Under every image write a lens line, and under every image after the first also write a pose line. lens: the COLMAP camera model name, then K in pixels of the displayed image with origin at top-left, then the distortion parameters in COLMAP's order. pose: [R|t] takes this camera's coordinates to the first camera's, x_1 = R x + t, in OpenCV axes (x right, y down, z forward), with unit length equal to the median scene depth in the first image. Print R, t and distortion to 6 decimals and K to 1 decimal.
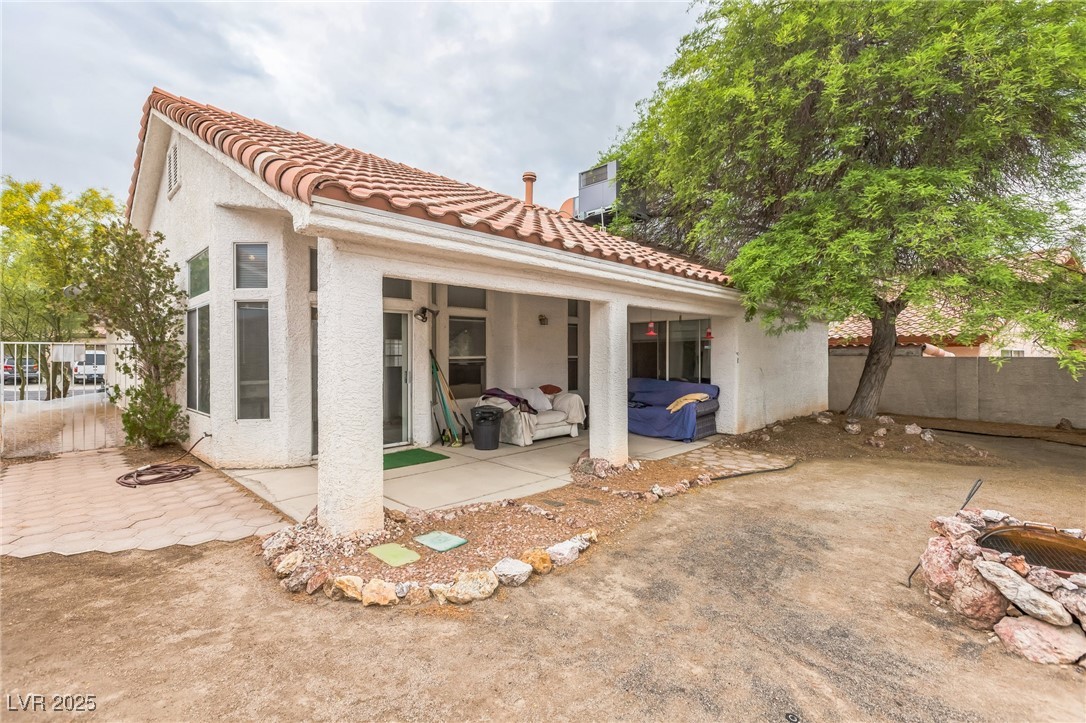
lens RADIAL K [[497.1, 0, 543.4], [0, 497.1, 367.9], [0, 0, 1]] dist [0.000731, -0.000524]
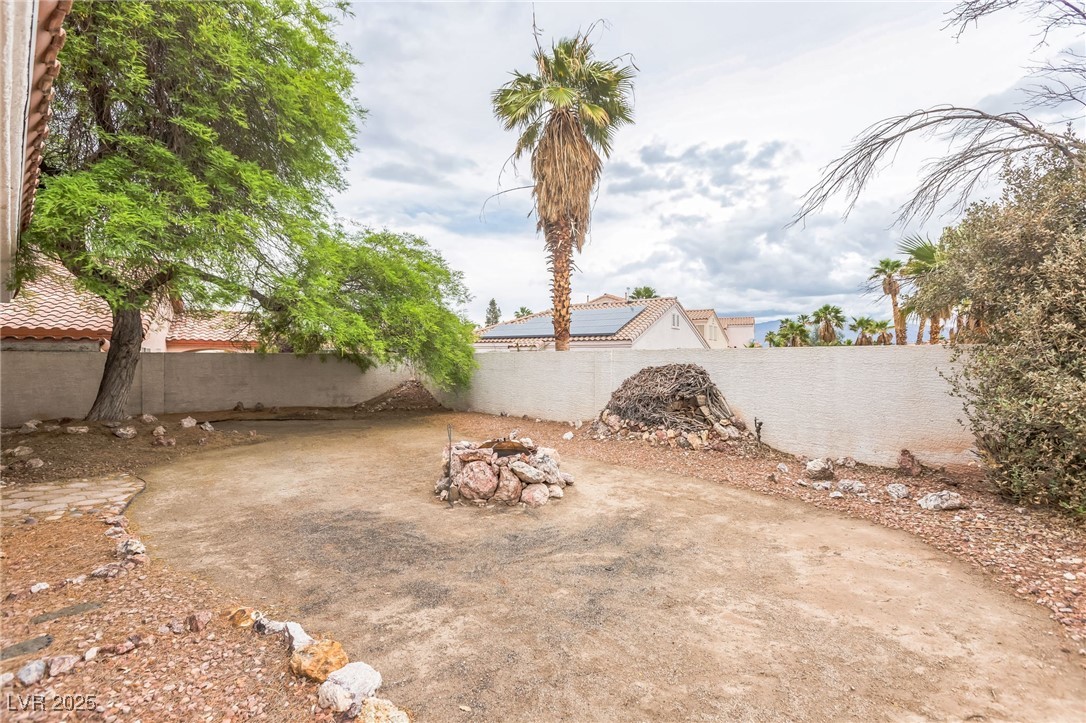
lens RADIAL K [[497.1, 0, 543.4], [0, 497.1, 367.9], [0, 0, 1]] dist [0.000731, -0.000524]
pose [[-0.035073, -0.018991, 0.999204, -0.424077], [0.027115, 0.999433, 0.019947, 0.024019], [-0.999017, 0.027793, -0.034538, 0.527198]]
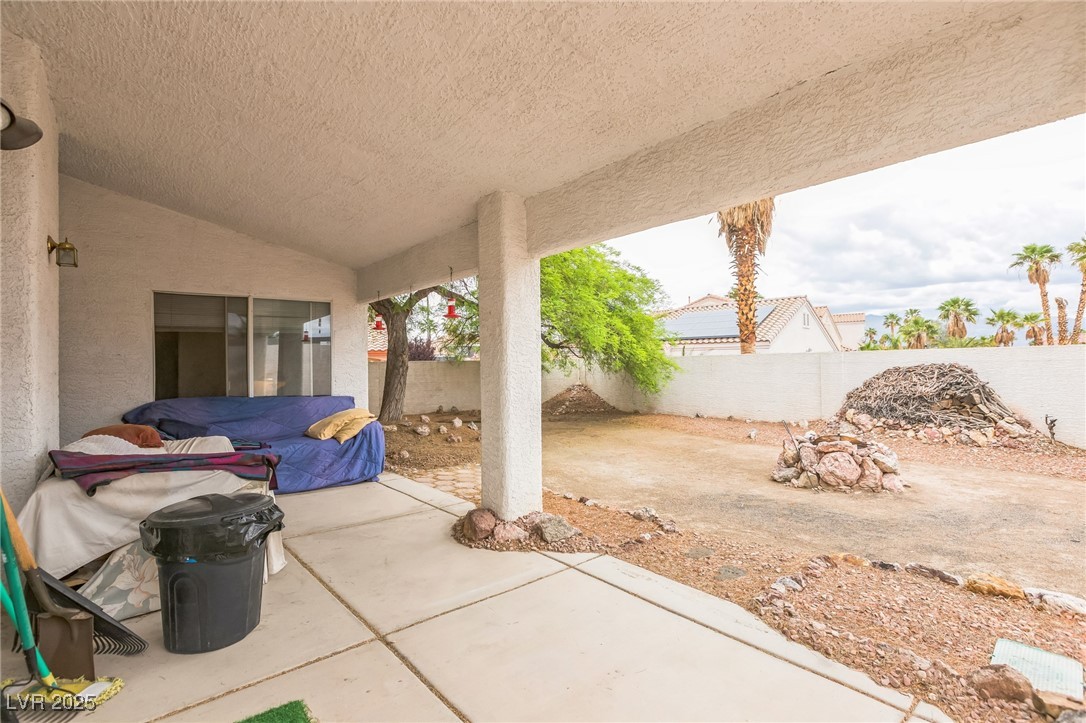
lens RADIAL K [[510.4, 0, 540.1], [0, 510.4, 363.9], [0, 0, 1]] dist [0.000233, -0.000329]
pose [[0.098054, -0.002561, 0.995178, -0.618279], [0.044716, 0.998998, -0.001835, 0.002914], [-0.994176, 0.044681, 0.098070, 1.130722]]
